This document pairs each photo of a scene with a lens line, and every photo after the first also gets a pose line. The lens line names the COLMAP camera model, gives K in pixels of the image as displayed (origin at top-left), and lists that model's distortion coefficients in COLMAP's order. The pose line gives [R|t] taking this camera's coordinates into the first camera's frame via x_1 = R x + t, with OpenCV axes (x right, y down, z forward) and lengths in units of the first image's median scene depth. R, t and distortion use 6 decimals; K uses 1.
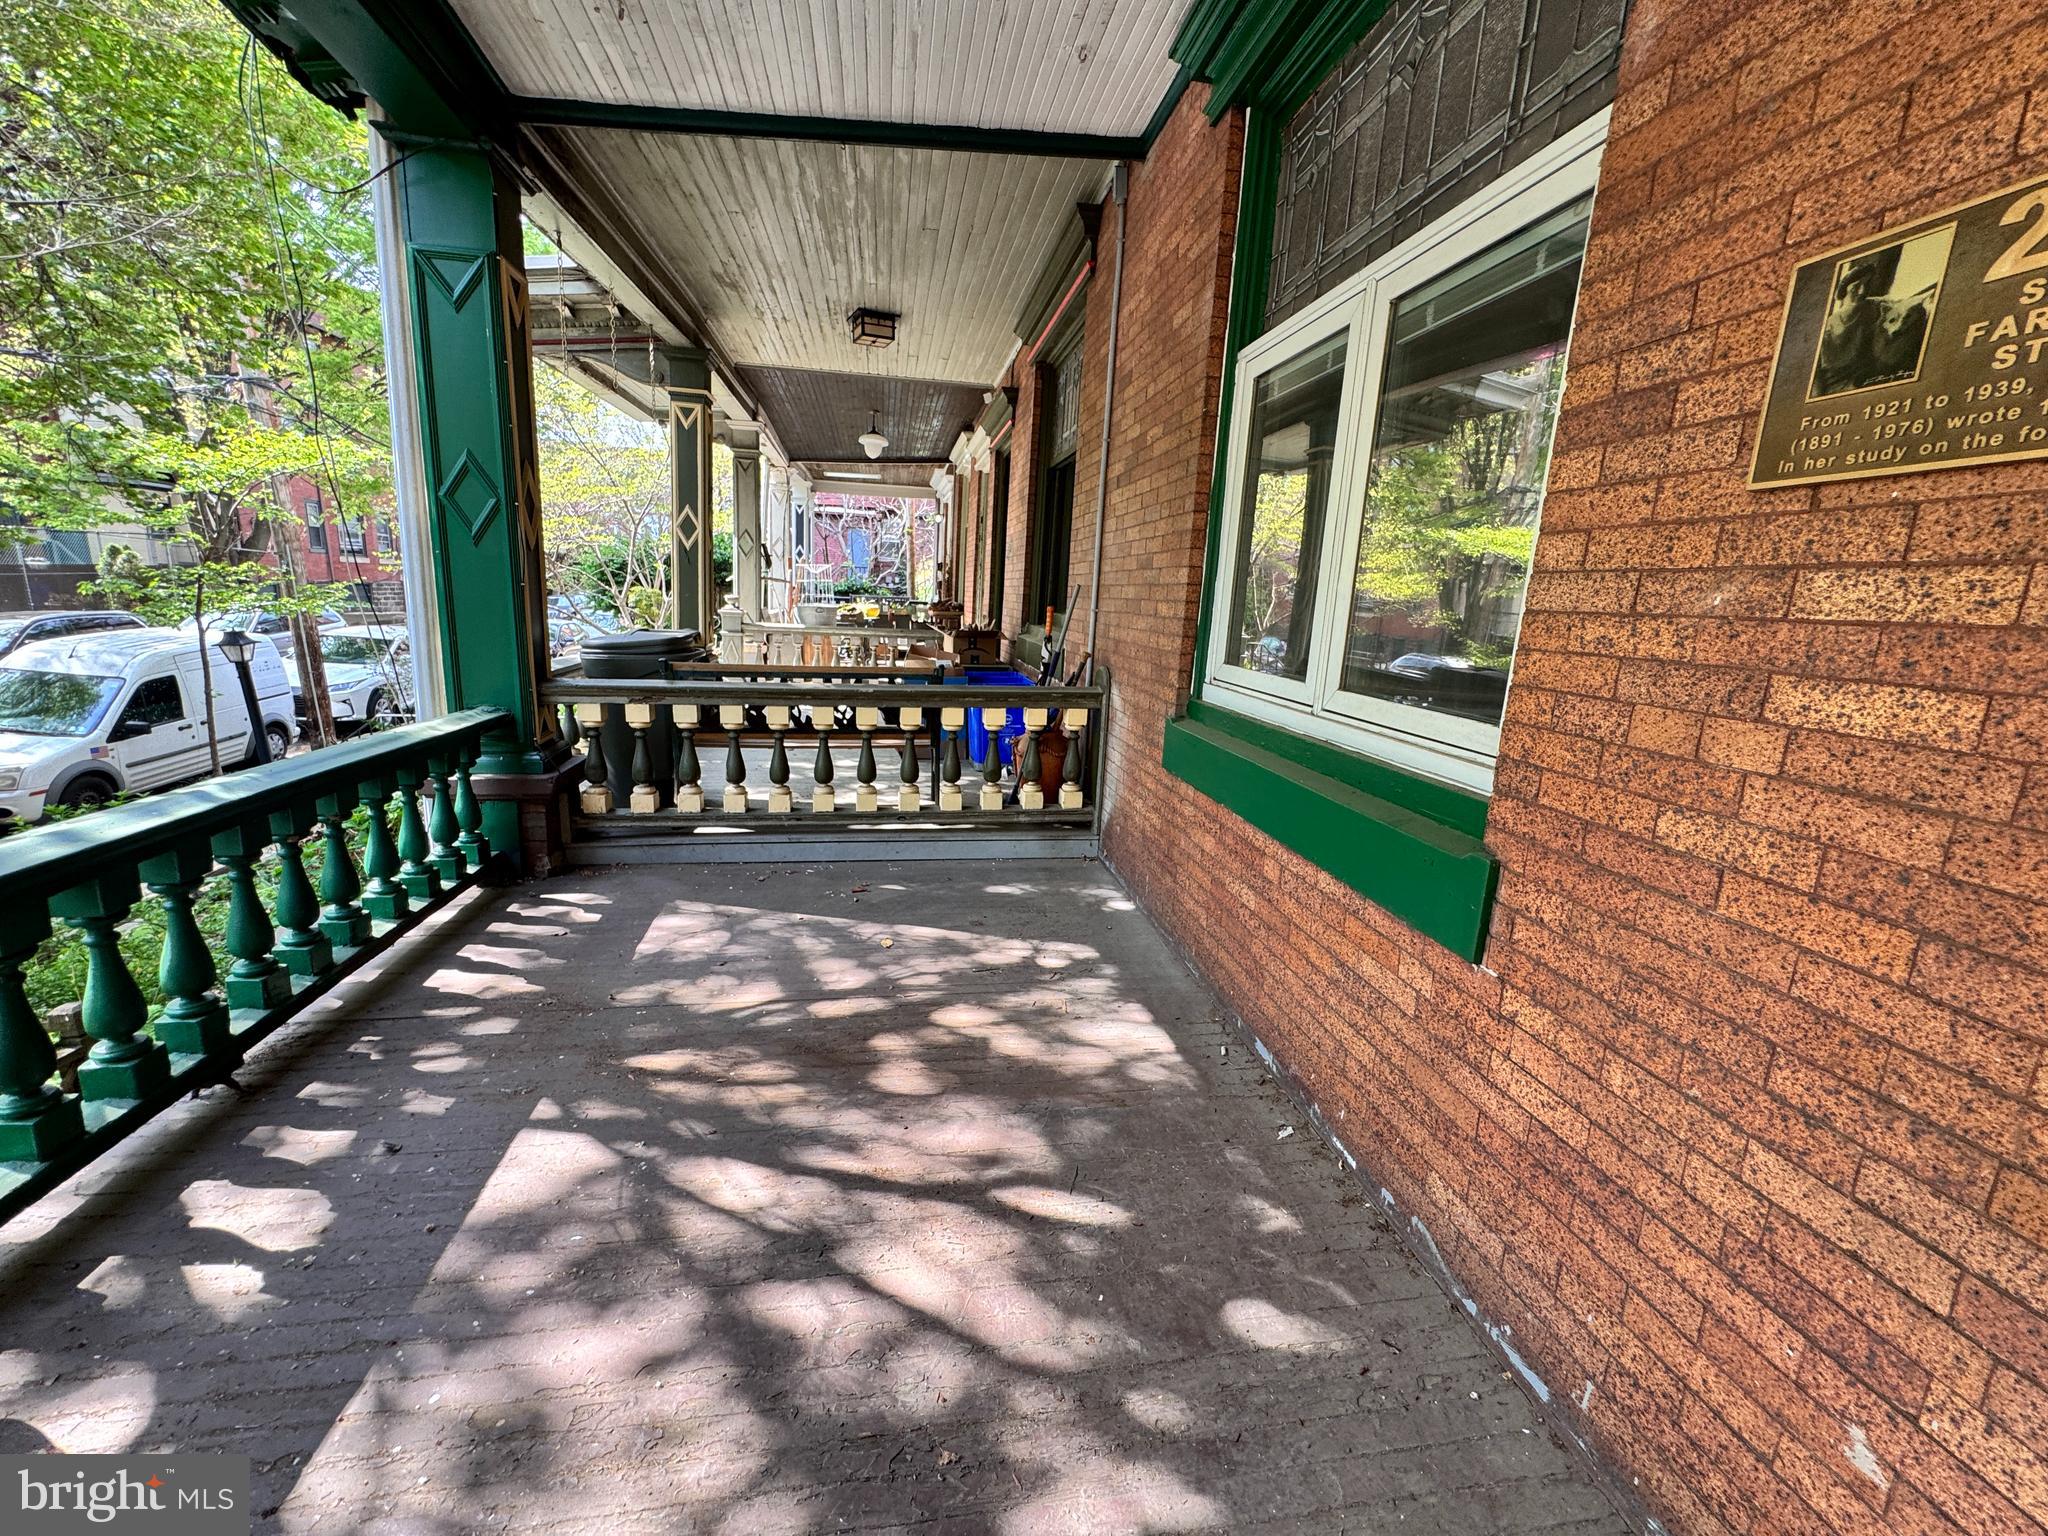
lens RADIAL K [[824.1, 0, 1024.0], [0, 824.1, 768.0], [0, 0, 1]] dist [-0.001401, -0.000138]
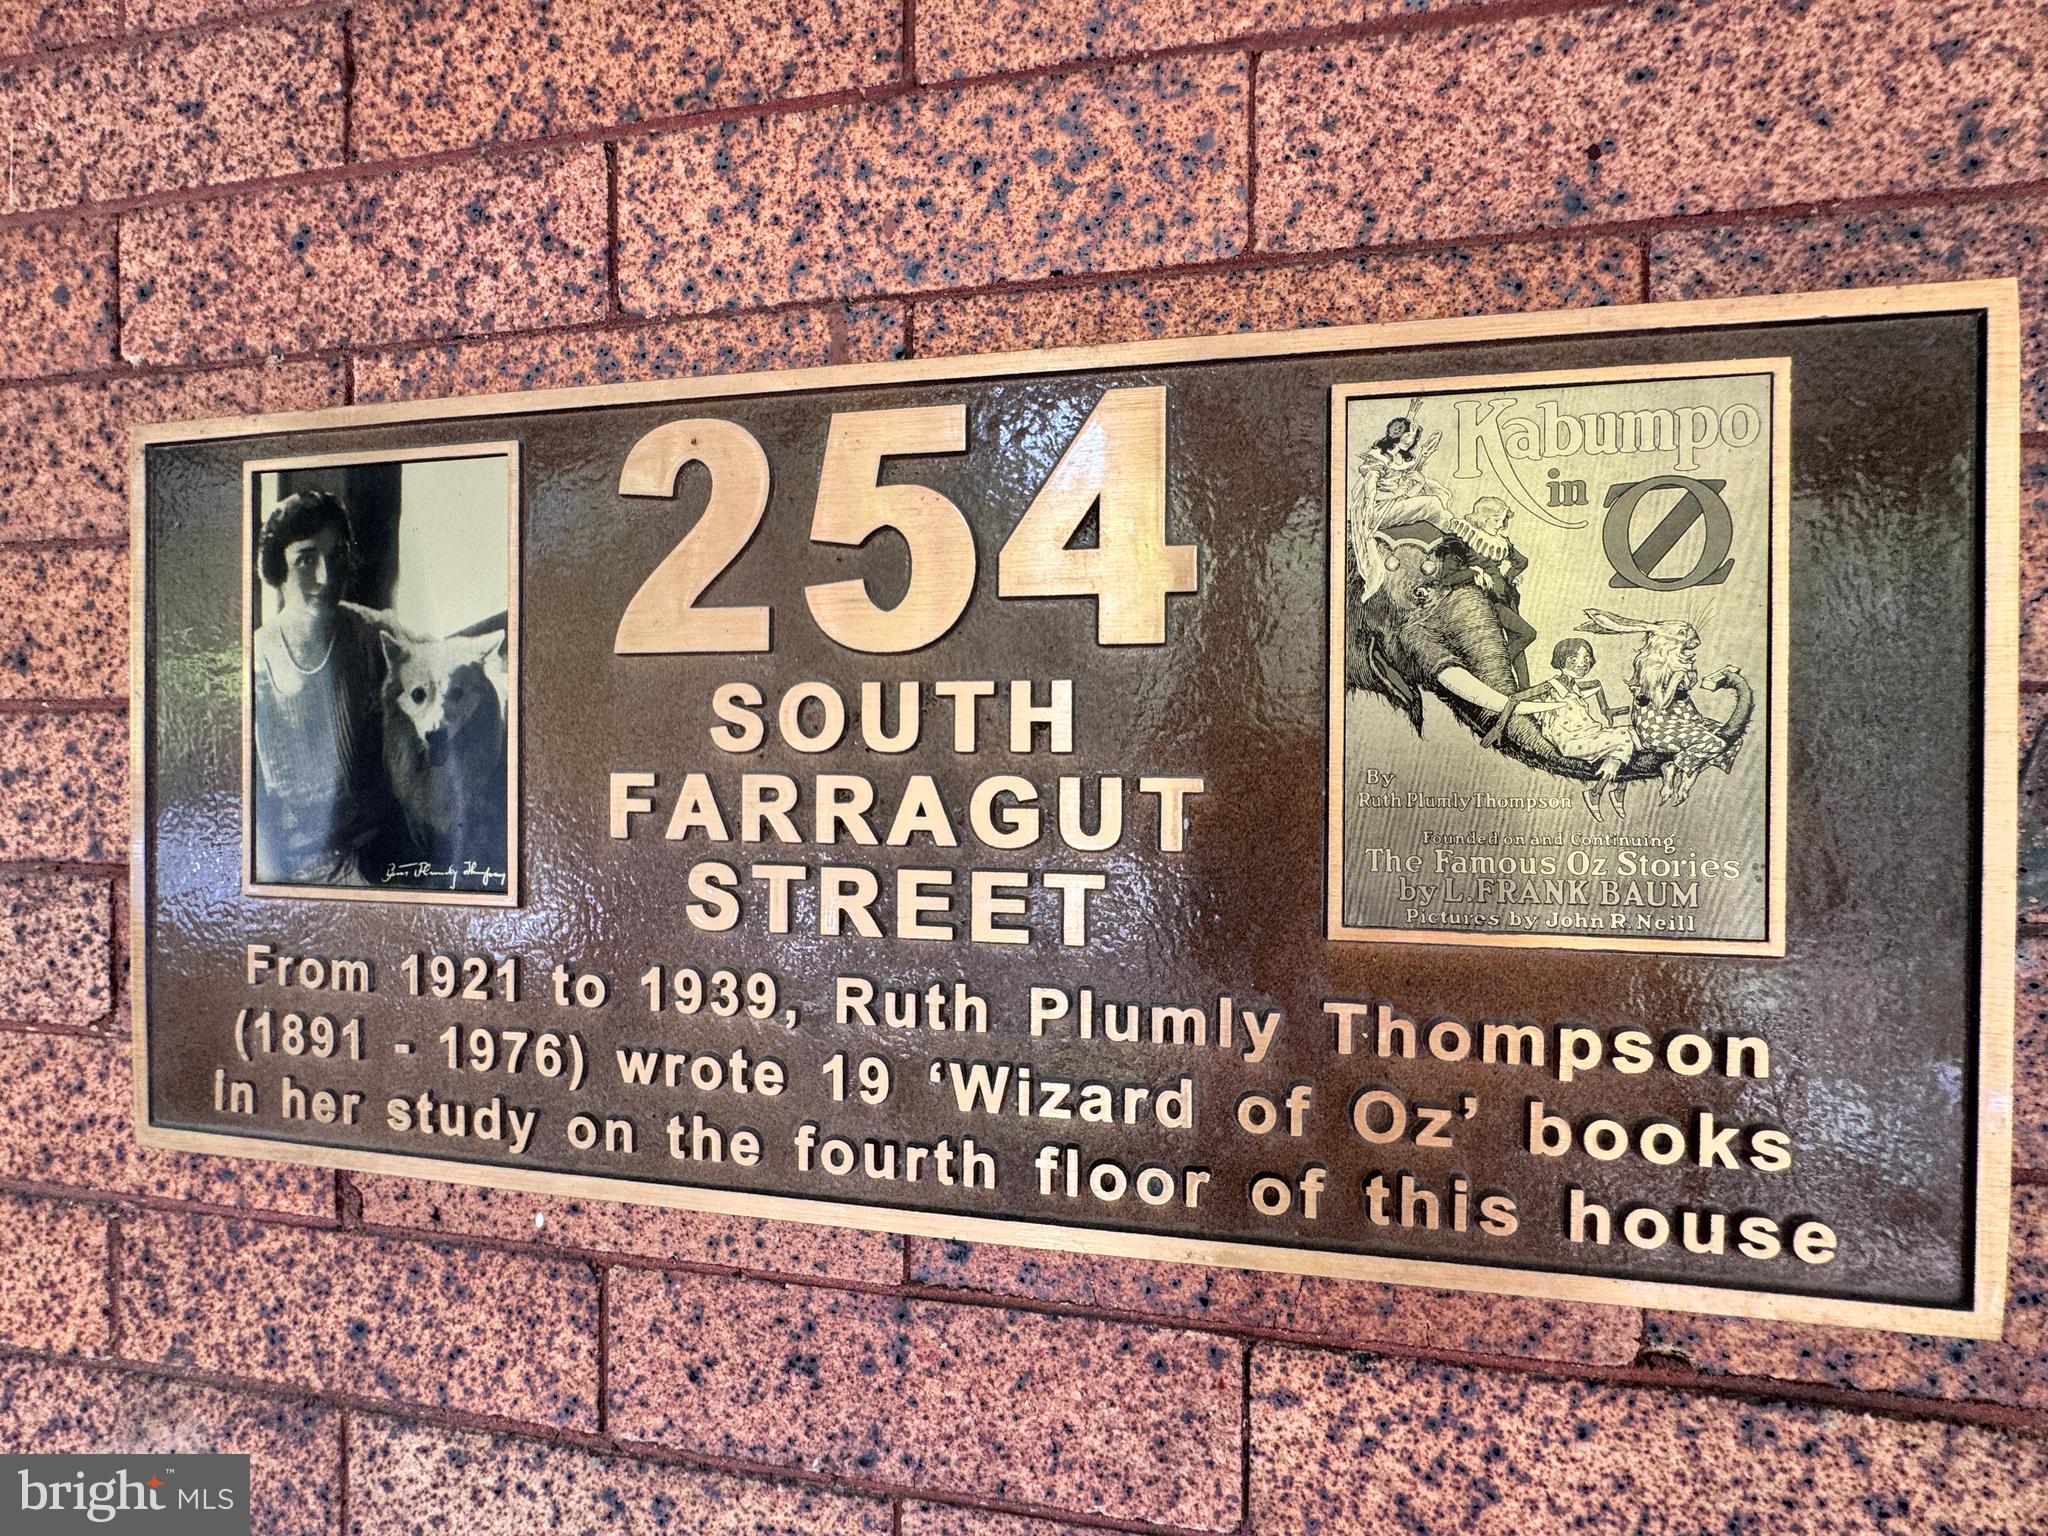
lens RADIAL K [[824.1, 0, 1024.0], [0, 824.1, 768.0], [0, 0, 1]] dist [-0.001401, -0.000138]
pose [[0.334381, -0.059459, 0.940561, 0.833567], [0.204145, 0.978882, -0.010695, -0.464591], [-0.920062, 0.195587, 0.339457, 0.685760]]
